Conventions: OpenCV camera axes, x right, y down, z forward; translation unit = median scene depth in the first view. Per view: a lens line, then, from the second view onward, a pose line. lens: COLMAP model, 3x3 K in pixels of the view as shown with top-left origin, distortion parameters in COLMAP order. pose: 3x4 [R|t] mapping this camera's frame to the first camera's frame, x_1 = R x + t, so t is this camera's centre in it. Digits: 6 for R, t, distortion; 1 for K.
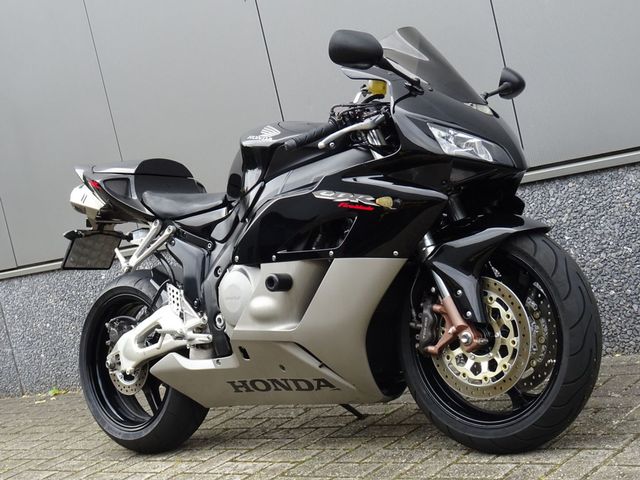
lens RADIAL K [[1133.1, 0, 319.9], [0, 1133.1, 239.3], [0, 0, 1]] dist [0.048693, 0.000000]
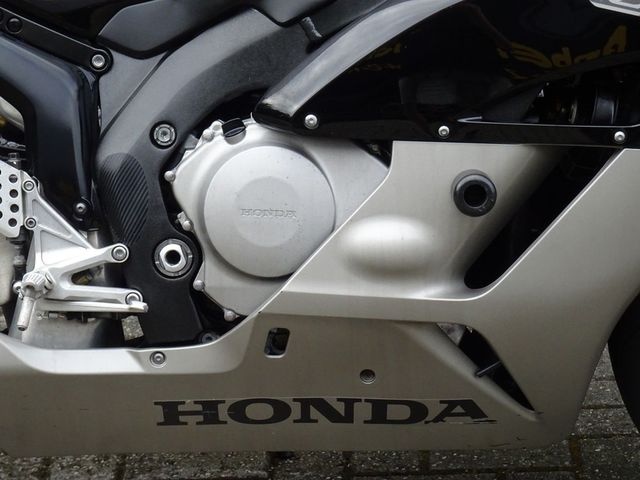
lens RADIAL K [[2637.6, 0, 320.0], [0, 2637.6, 240.5], [0, 0, 1]] dist [0.164751, 0.000000]
pose [[0.743856, -0.018825, 0.668075, -0.700596], [-0.098175, 0.985682, 0.137086, -0.070802], [-0.661090, -0.167560, 0.731357, 0.288569]]
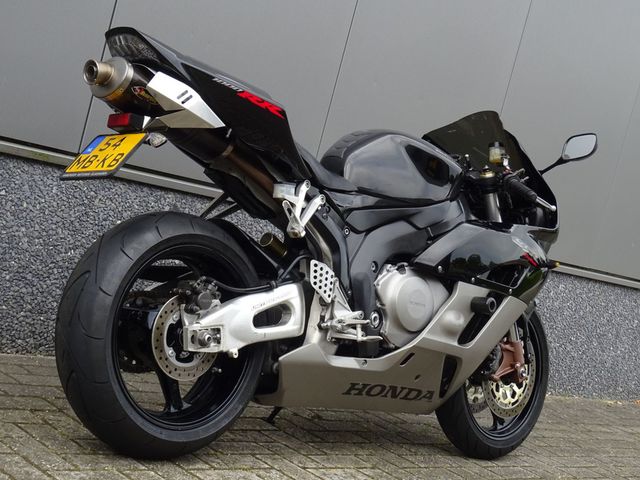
lens RADIAL K [[1174.7, 0, 319.7], [0, 1174.7, 240.3], [0, 0, 1]] dist [0.030747, 0.000000]
pose [[0.005622, 0.171127, 0.985233, -1.099564], [-0.196971, 0.966136, -0.166686, 0.186178], [-0.980393, -0.193125, 0.039139, 1.054933]]
